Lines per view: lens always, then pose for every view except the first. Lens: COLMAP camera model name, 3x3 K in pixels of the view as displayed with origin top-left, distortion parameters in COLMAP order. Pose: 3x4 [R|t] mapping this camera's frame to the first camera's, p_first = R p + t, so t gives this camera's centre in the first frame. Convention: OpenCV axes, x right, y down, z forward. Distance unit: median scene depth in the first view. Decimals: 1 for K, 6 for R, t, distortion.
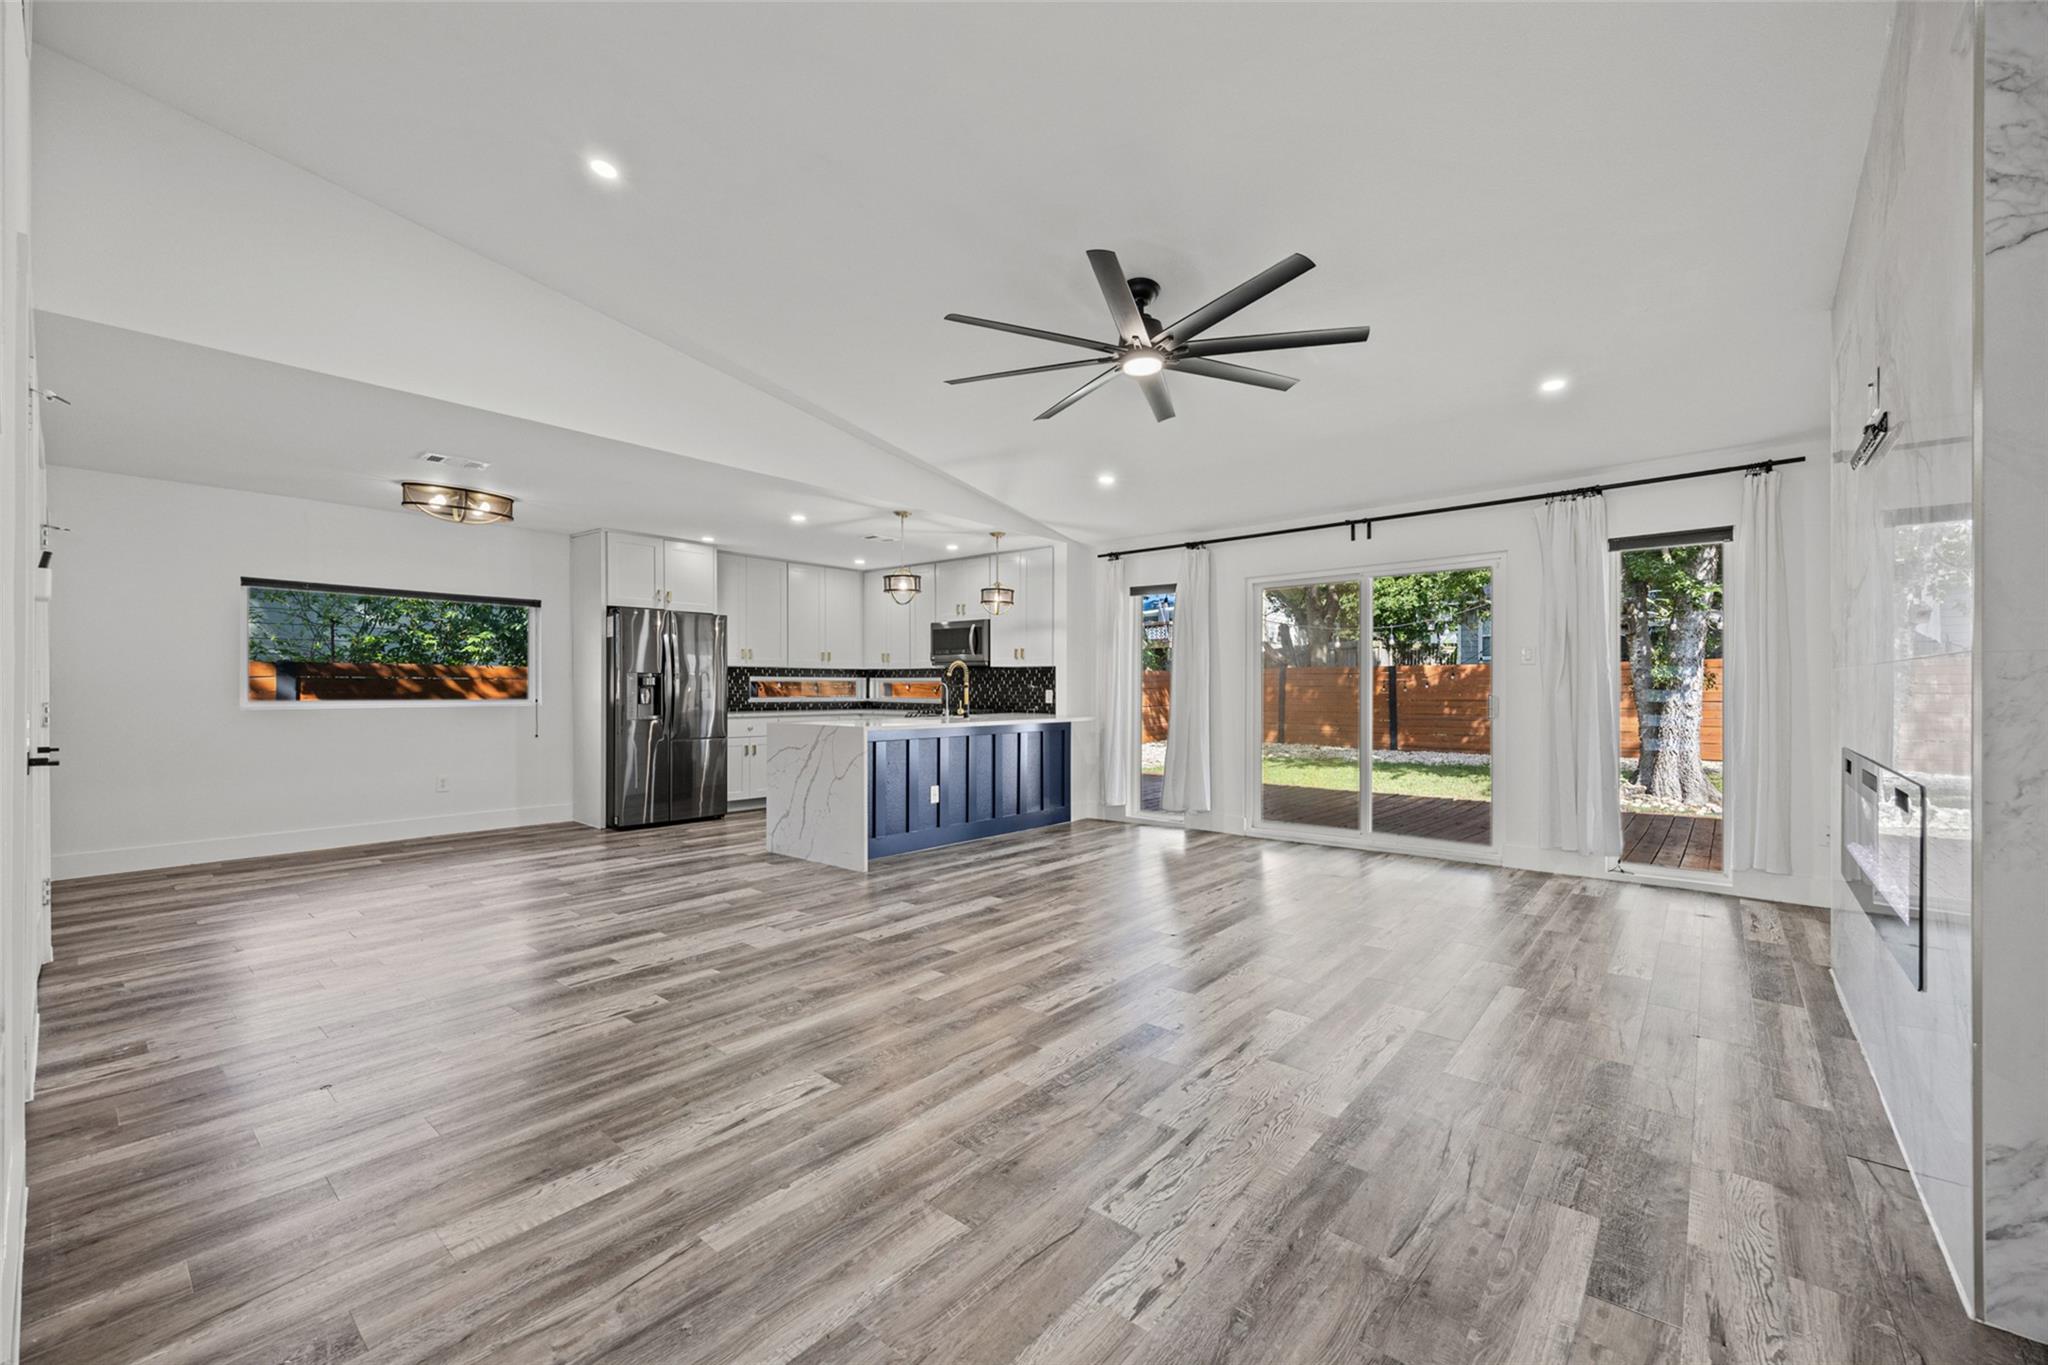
lens RADIAL K [[816.8, 0, 1032.0], [0, 816.8, 692.1], [0, 0, 1]] dist [0.009106, 0.000136]
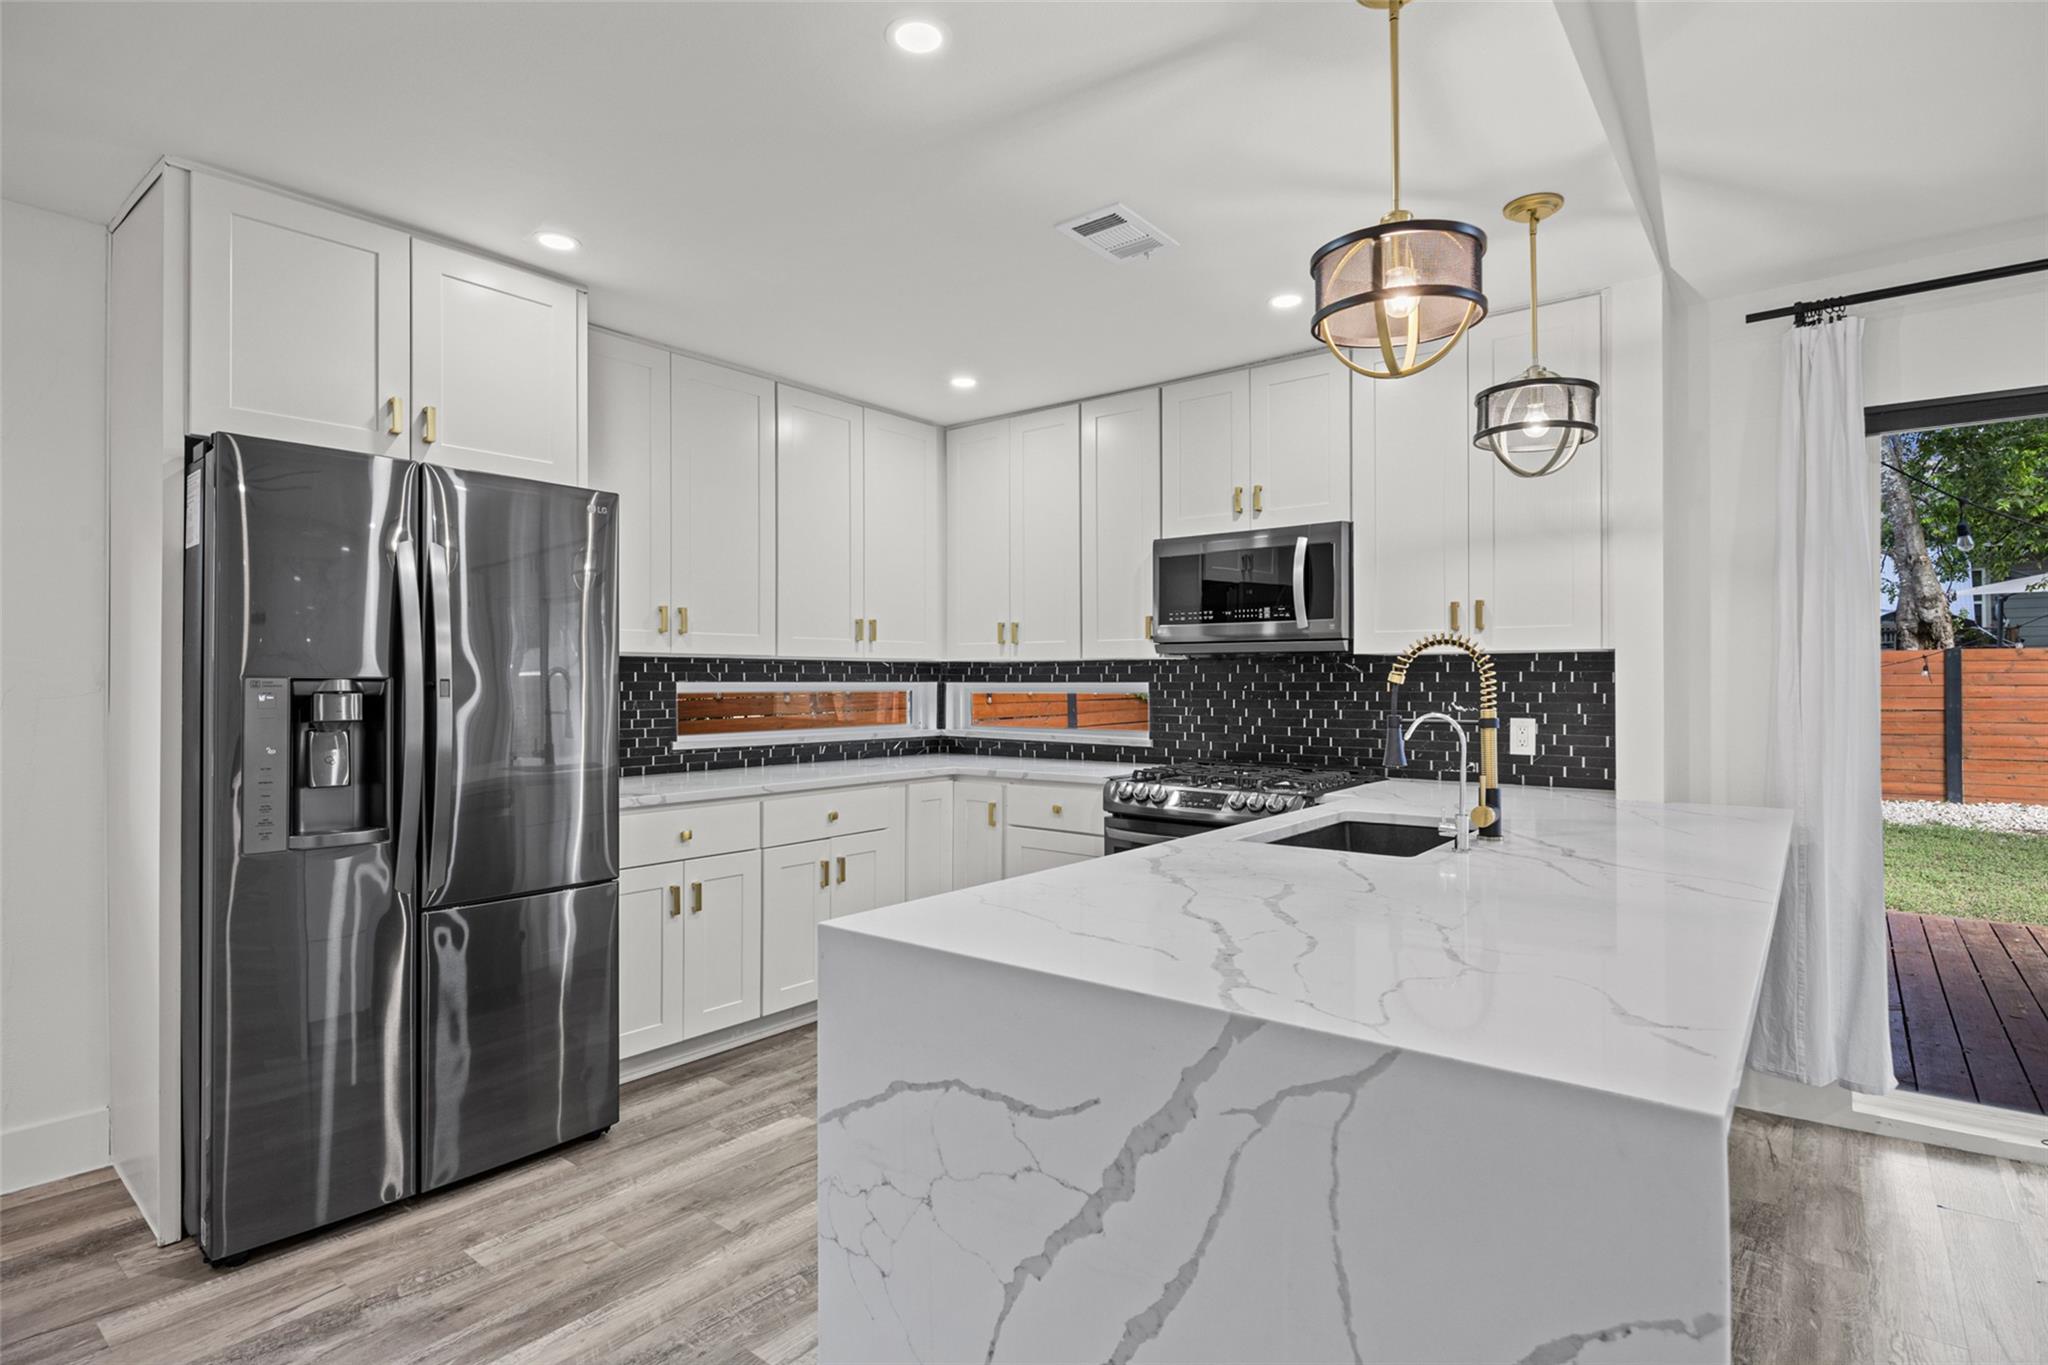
lens RADIAL K [[1016.2, 0, 1017.3], [0, 1016.2, 677.3], [0, 0, 1]] dist [-0.010289, 0.000146]
pose [[0.999795, -0.003918, 0.019851, -0.364174], [0.004183, 0.999903, -0.013301, -0.026937], [-0.019797, 0.013382, 0.999714, 0.971473]]
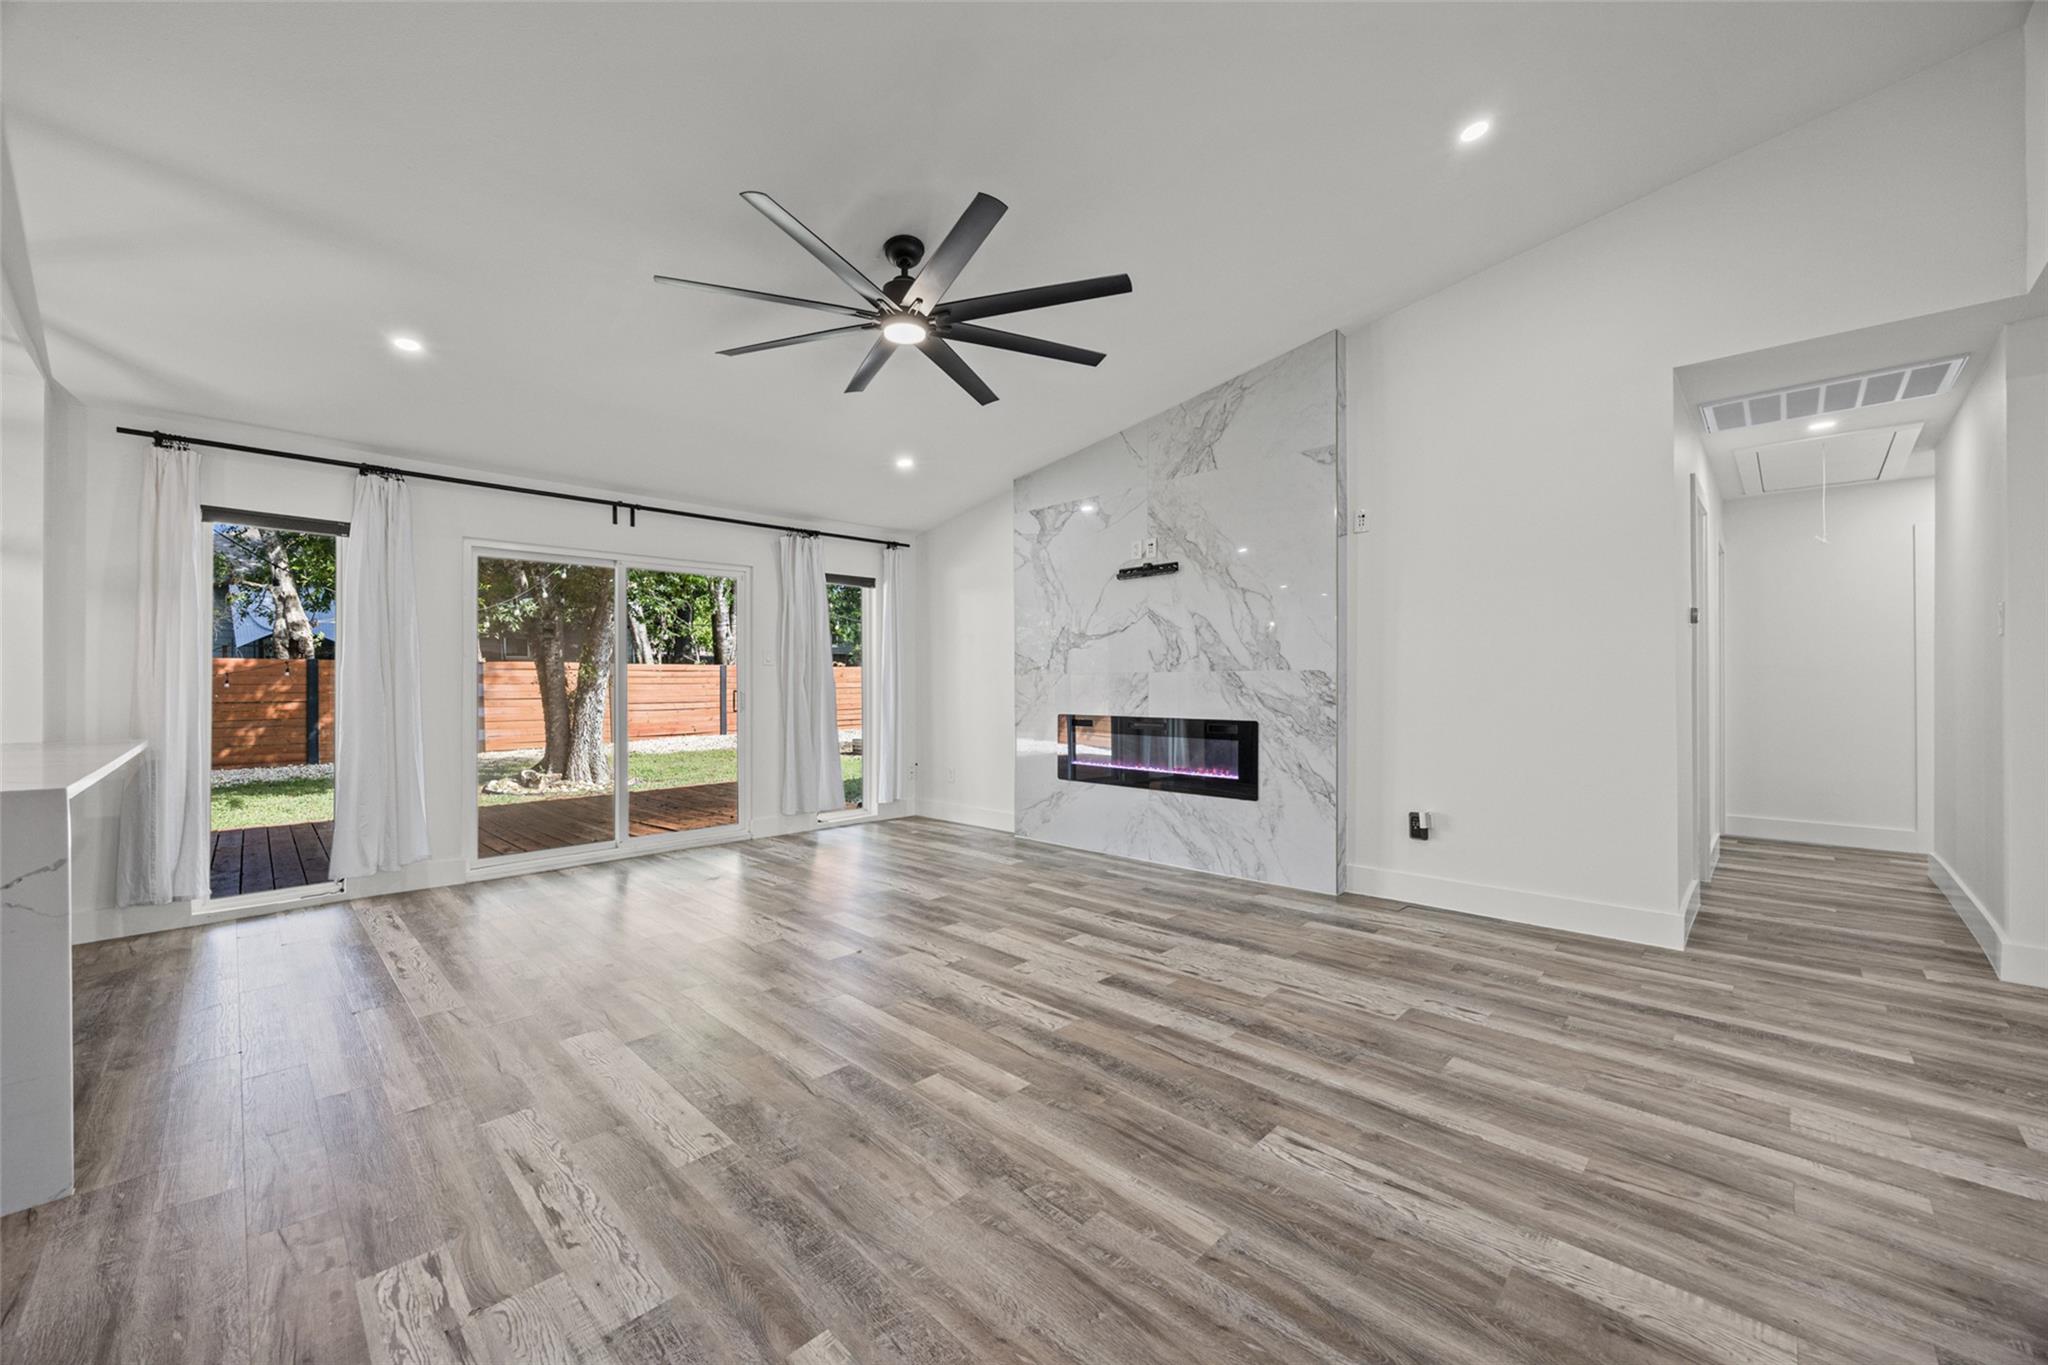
lens RADIAL K [[776.5, 0, 1015.2], [0, 776.5, 686.9], [0, 0, 1]] dist [-0.002453, -0.000238]
pose [[0.084300, -0.000106, 0.996440, -0.581180], [0.008099, 0.999967, -0.000579, 0.002566], [-0.996408, 0.008119, 0.084298, 0.643645]]
